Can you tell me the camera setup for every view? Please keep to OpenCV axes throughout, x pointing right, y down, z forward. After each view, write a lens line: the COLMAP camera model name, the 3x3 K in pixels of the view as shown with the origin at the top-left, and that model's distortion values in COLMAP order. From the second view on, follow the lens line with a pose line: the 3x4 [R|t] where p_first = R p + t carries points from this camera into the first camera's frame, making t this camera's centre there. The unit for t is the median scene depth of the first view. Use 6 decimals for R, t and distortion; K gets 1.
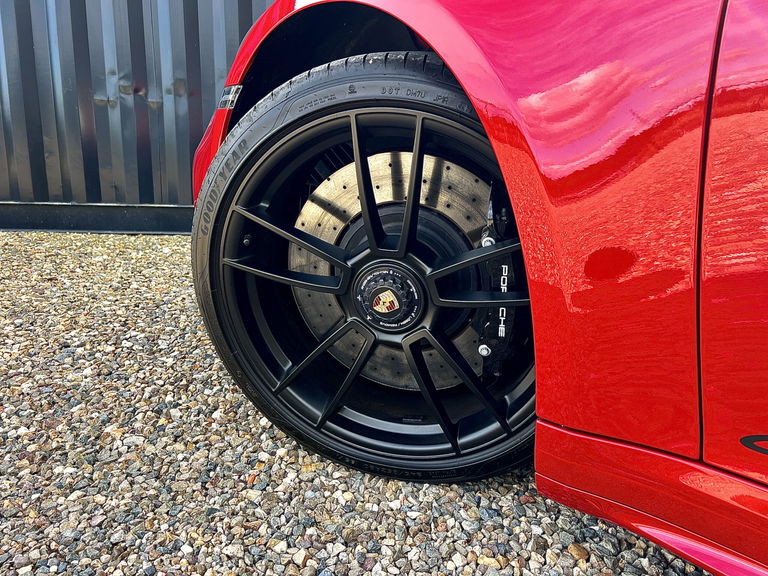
lens RADIAL K [[584.1, 0, 384.0], [0, 584.1, 288.0], [0, 0, 1]] dist [0.019752, -0.003339]
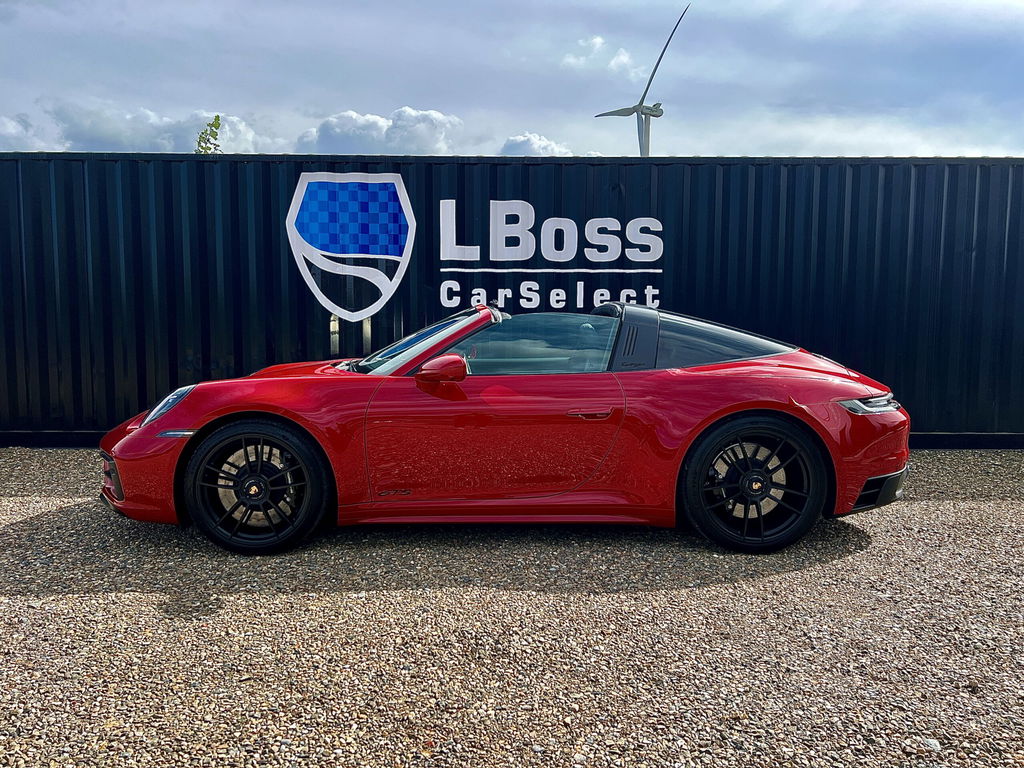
lens RADIAL K [[769.2, 0, 514.1], [0, 769.2, 393.3], [0, 0, 1]] dist [0.057697, -0.062180]
pose [[0.947808, -0.025224, 0.317842, 0.021329], [0.115806, 0.956022, -0.269463, 0.819034], [-0.297067, 0.292208, 0.909047, -3.426946]]
